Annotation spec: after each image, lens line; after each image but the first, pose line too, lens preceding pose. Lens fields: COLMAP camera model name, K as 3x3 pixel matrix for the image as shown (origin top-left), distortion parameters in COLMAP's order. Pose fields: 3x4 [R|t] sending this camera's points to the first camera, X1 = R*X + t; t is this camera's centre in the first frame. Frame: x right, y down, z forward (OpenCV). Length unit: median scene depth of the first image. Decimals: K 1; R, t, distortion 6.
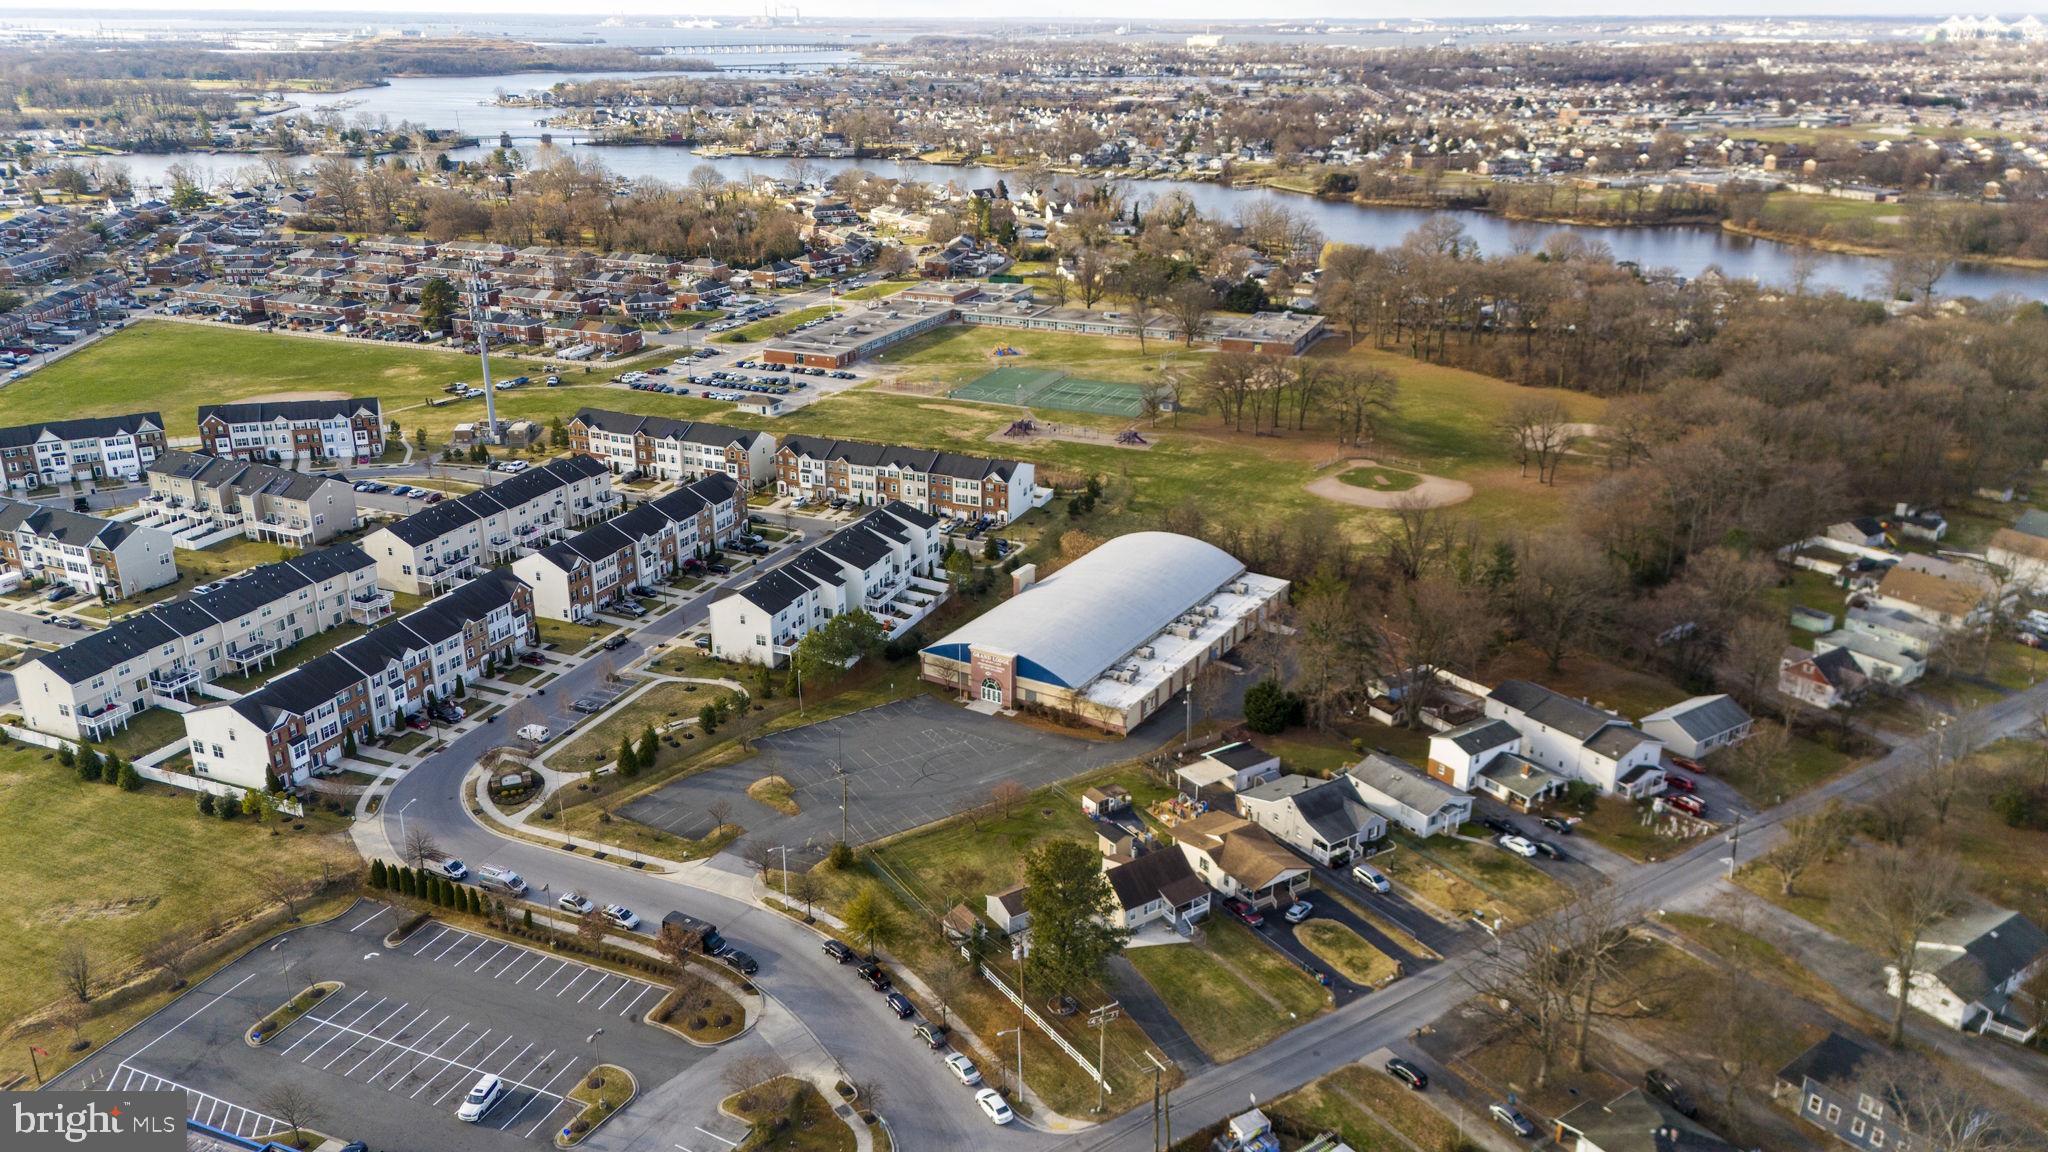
lens RADIAL K [[1479.6, 0, 1024.0], [0, 1479.6, 576.0], [0, 0, 1]] dist [0.114418, -0.101716]
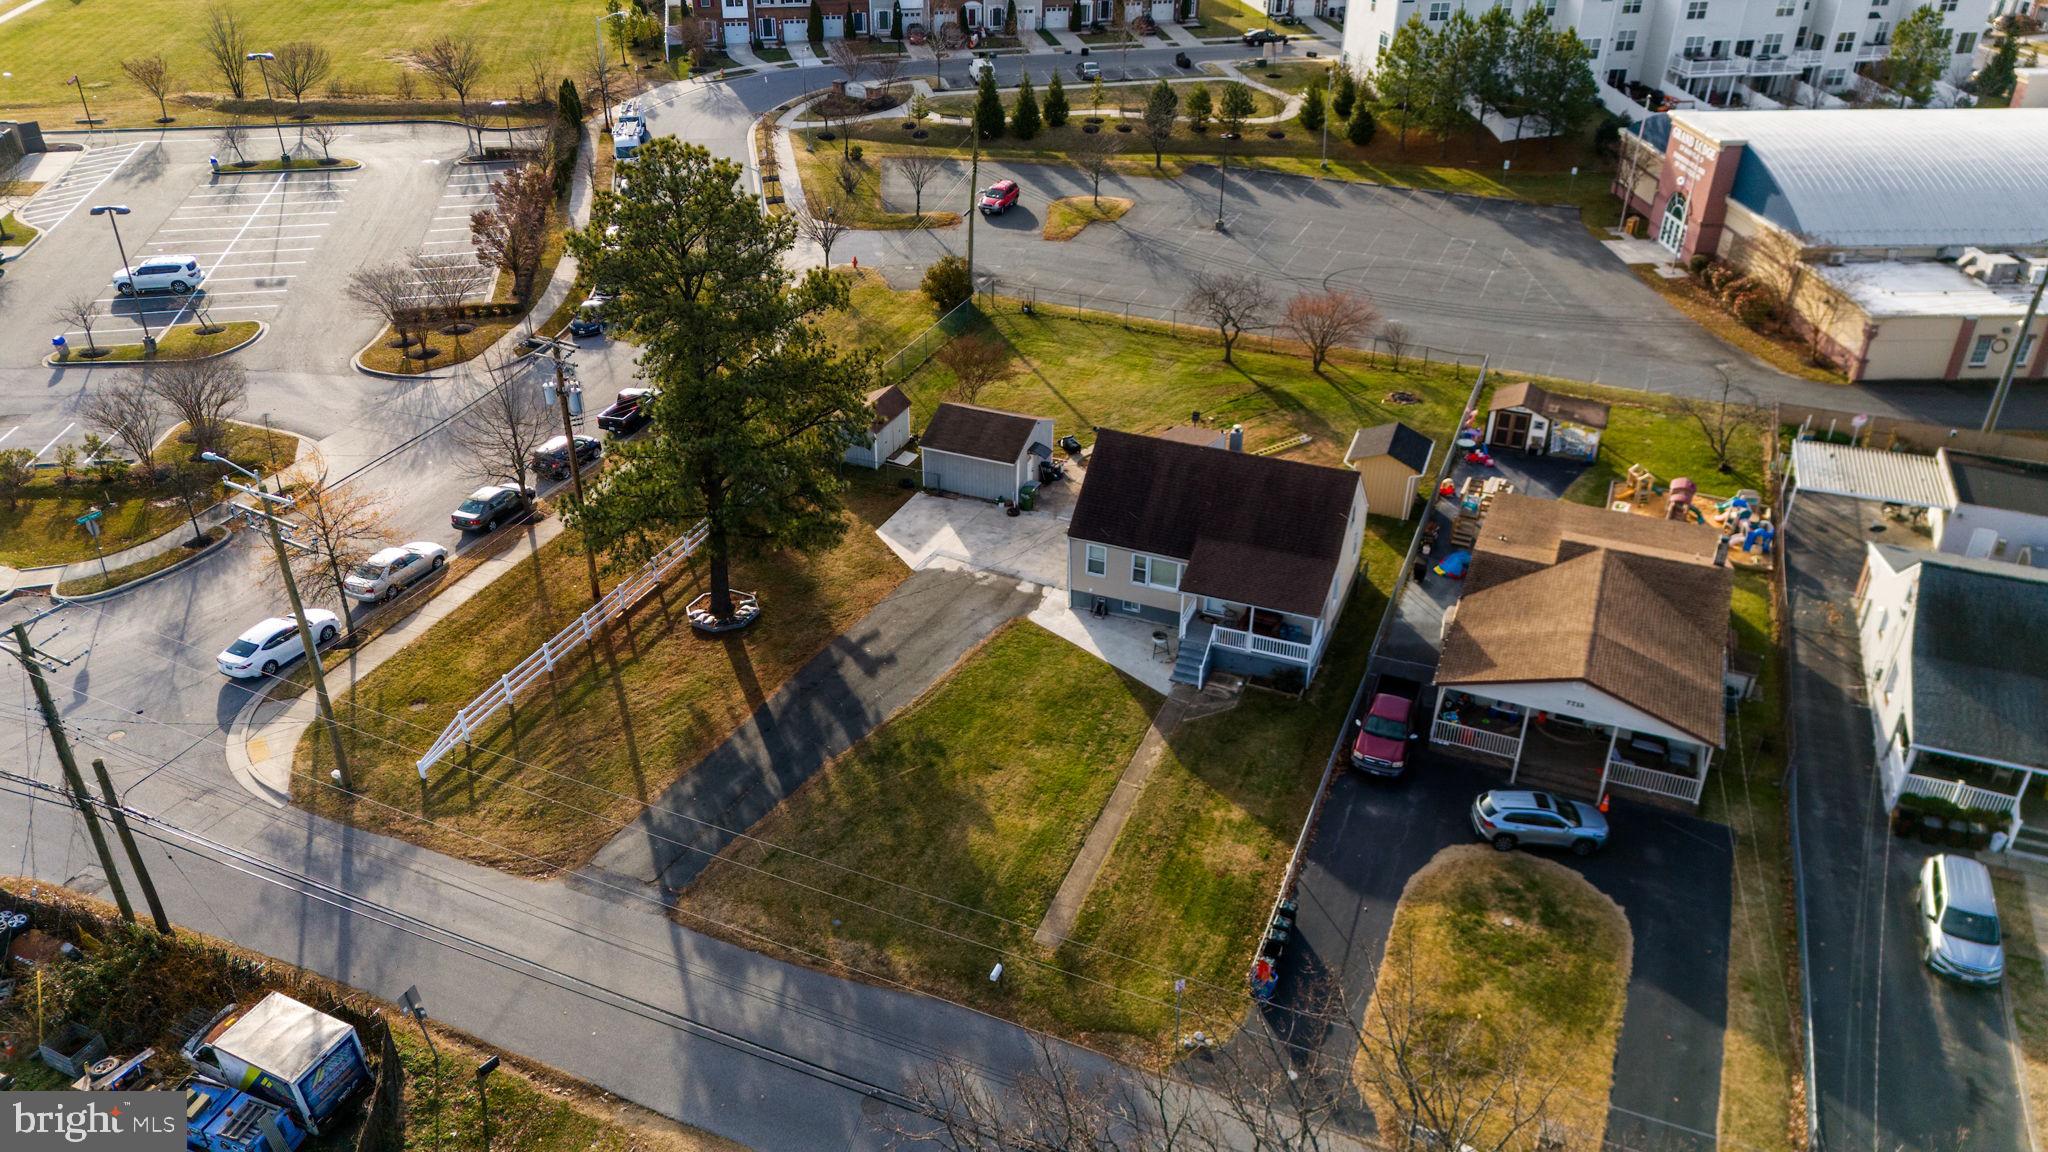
lens RADIAL K [[1500.6, 0, 1024.0], [0, 1500.6, 576.0], [0, 0, 1]] dist [0.093338, -0.107005]
pose [[0.556192, 0.419885, -0.717180, 0.310448], [-0.293751, 0.906598, 0.302970, 0.117487], [0.777407, 0.042163, 0.627584, 0.710884]]
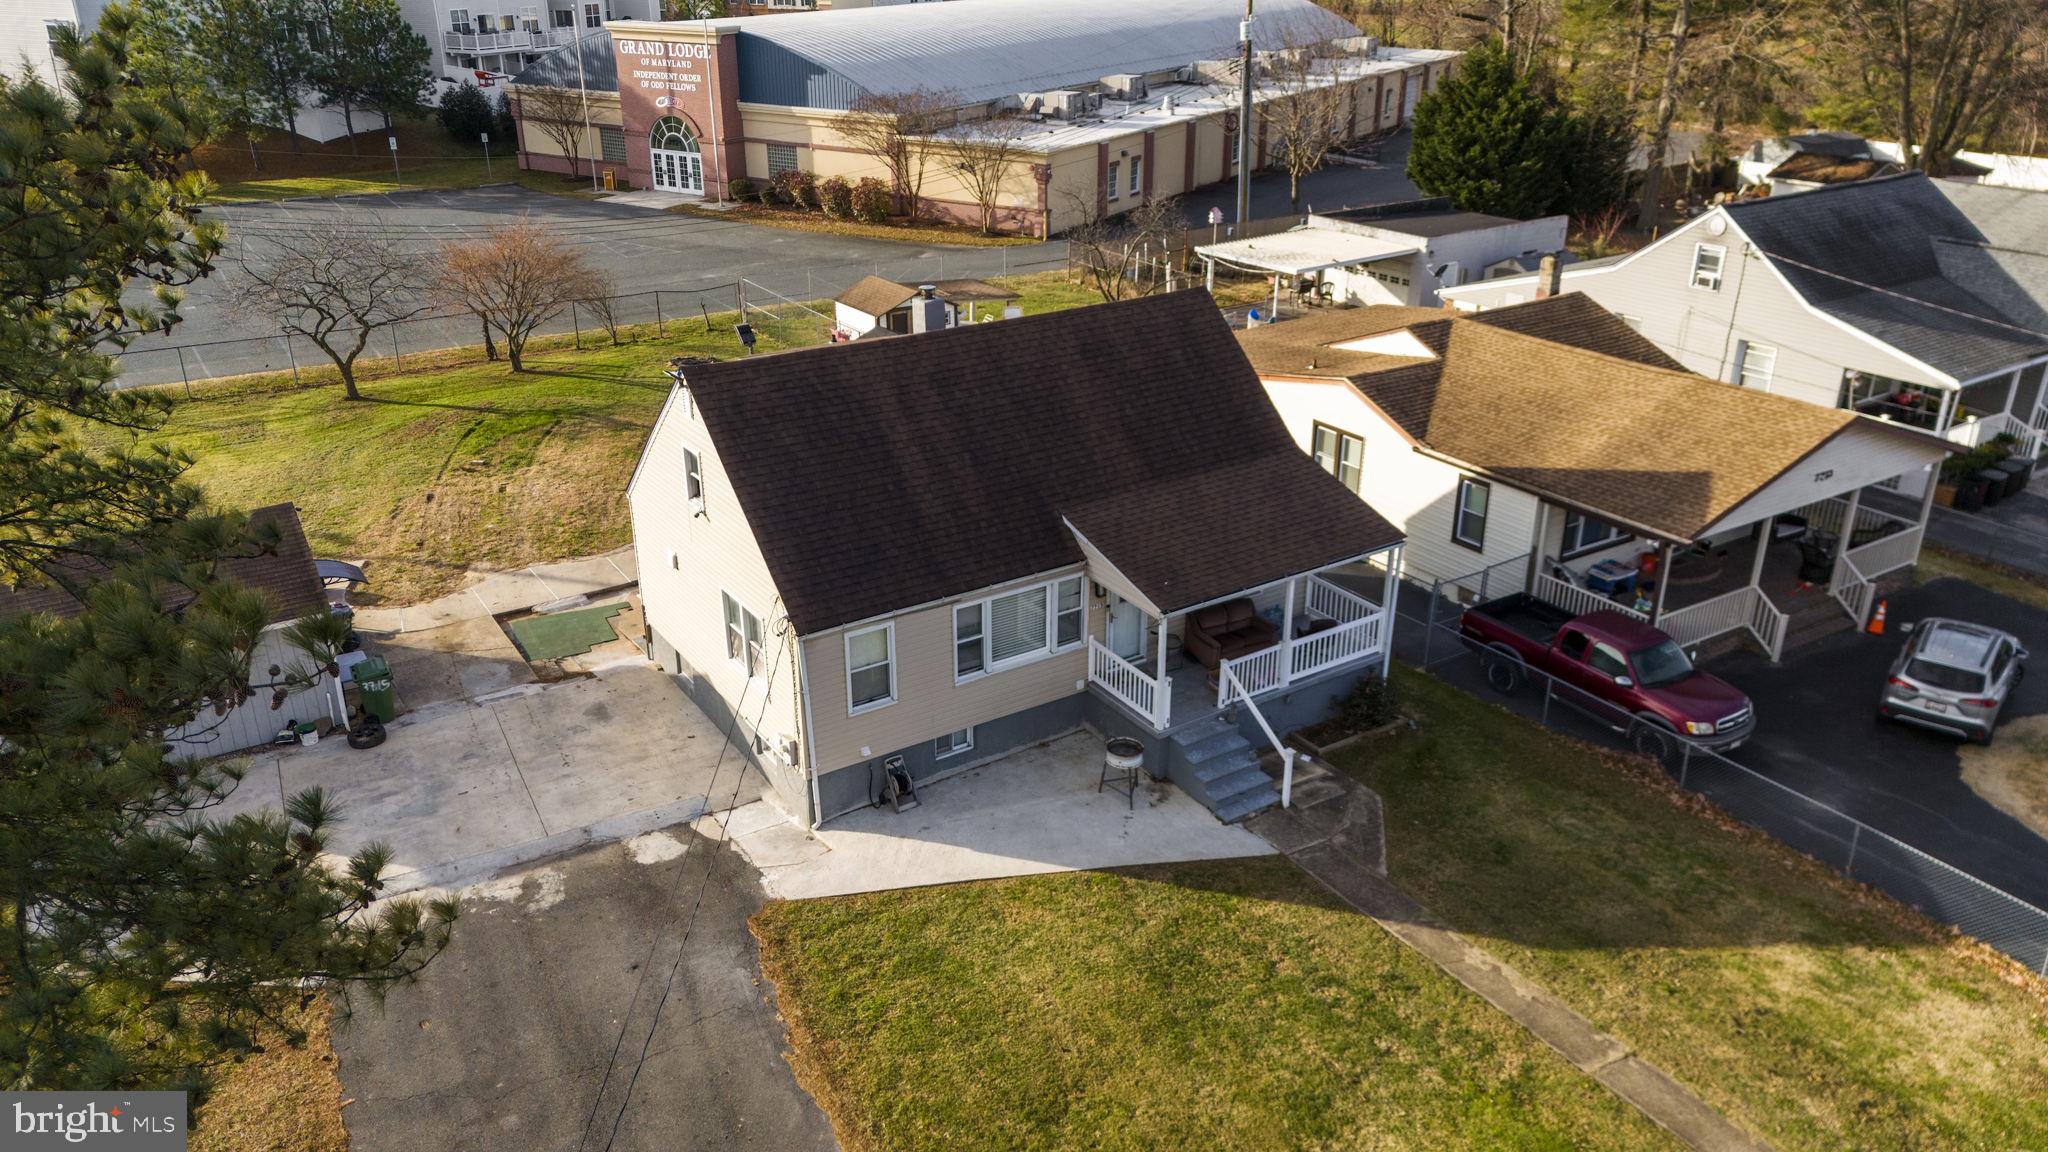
lens RADIAL K [[1500.6, 0, 1024.0], [0, 1500.6, 576.0], [0, 0, 1]] dist [0.093338, -0.107005]
pose [[0.999805, 0.000767, -0.019710, 0.085448], [0.000320, 0.998483, 0.055065, 0.199036], [0.019723, -0.055061, 0.998288, 0.809311]]
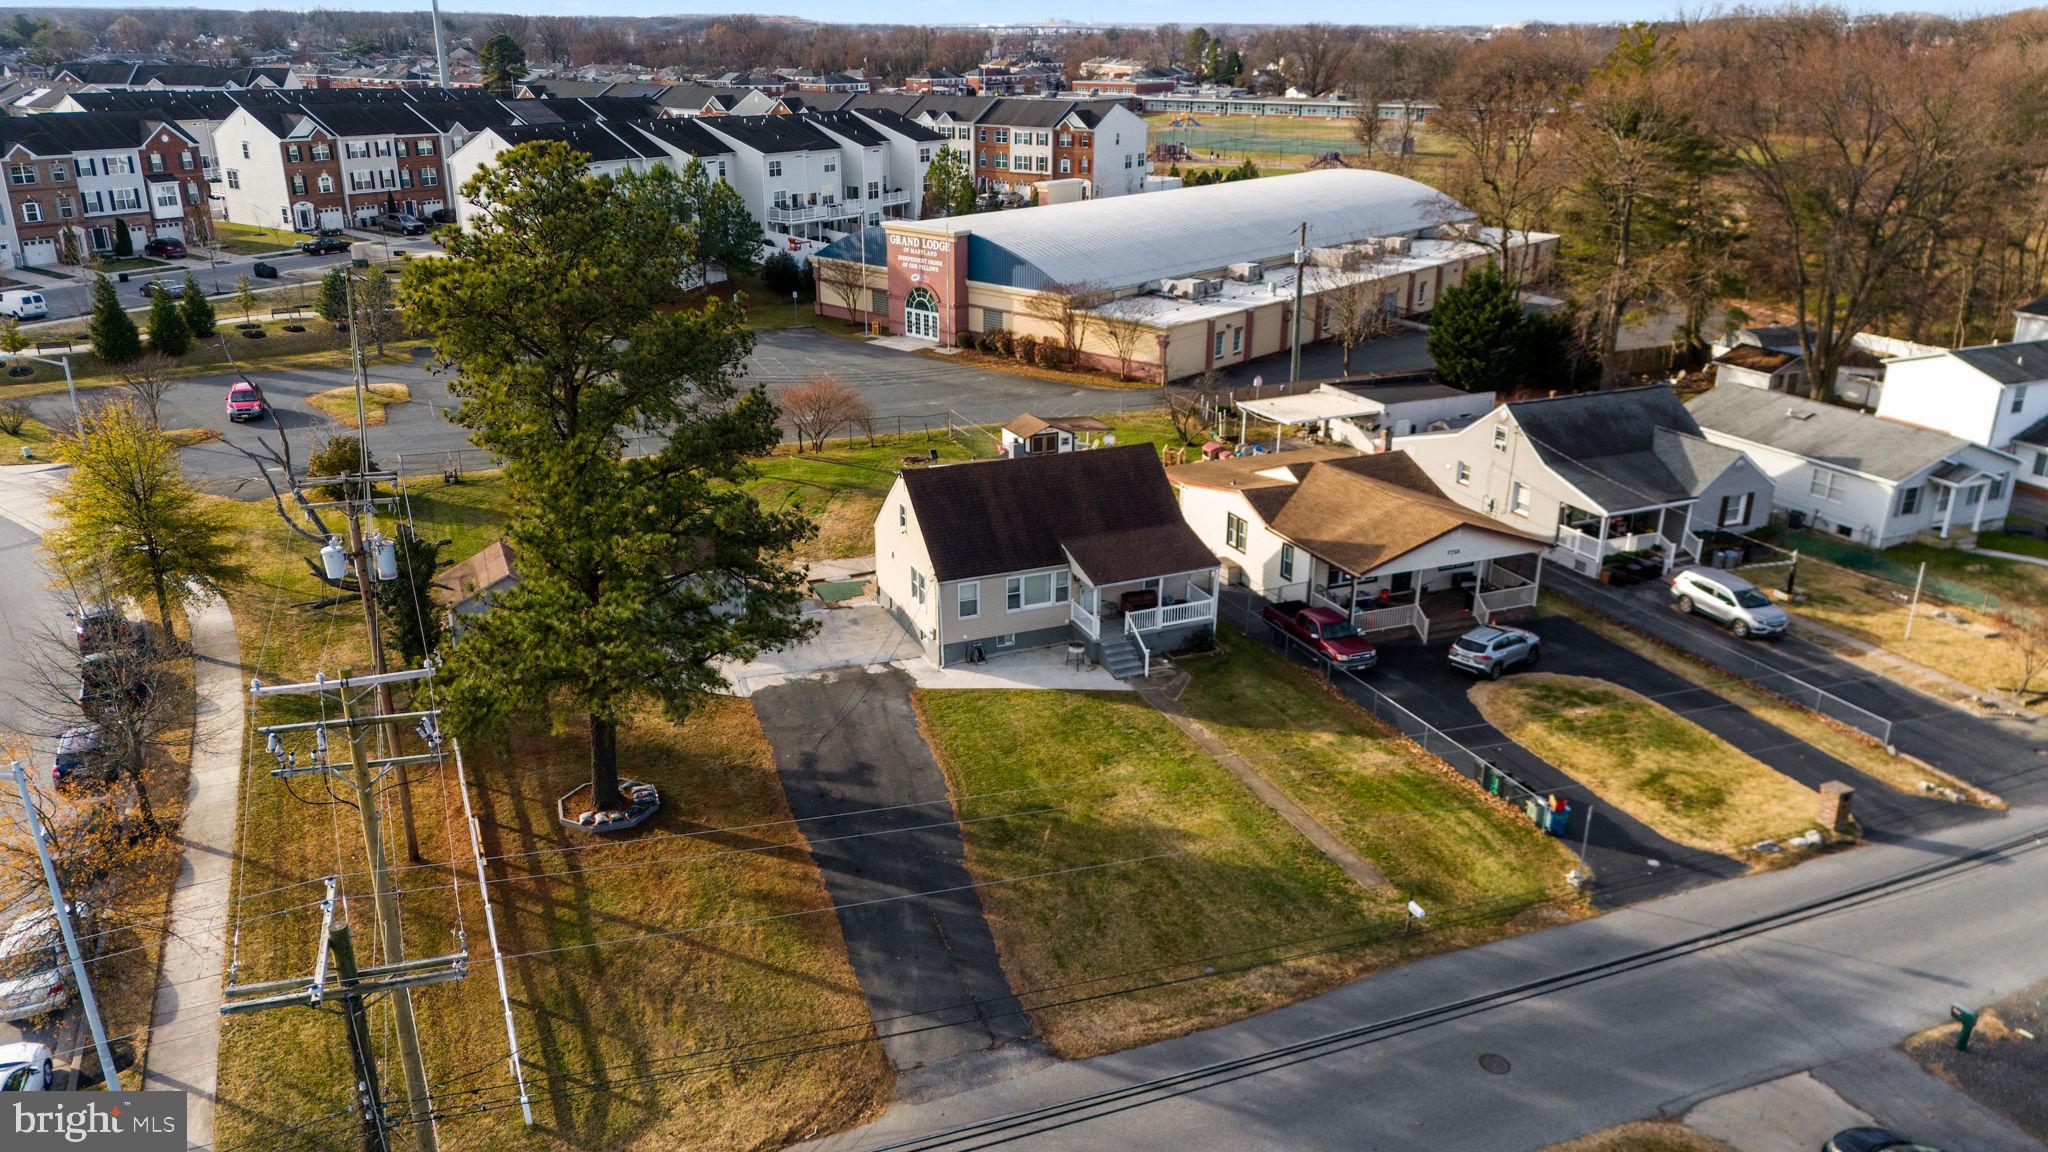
lens RADIAL K [[1500.6, 0, 1024.0], [0, 1500.6, 576.0], [0, 0, 1]] dist [0.093338, -0.107005]
pose [[0.983395, 0.063549, -0.169986, 0.133654], [-0.064426, 0.997922, 0.000354, 0.208577], [0.169655, 0.010603, 0.985446, 0.634062]]
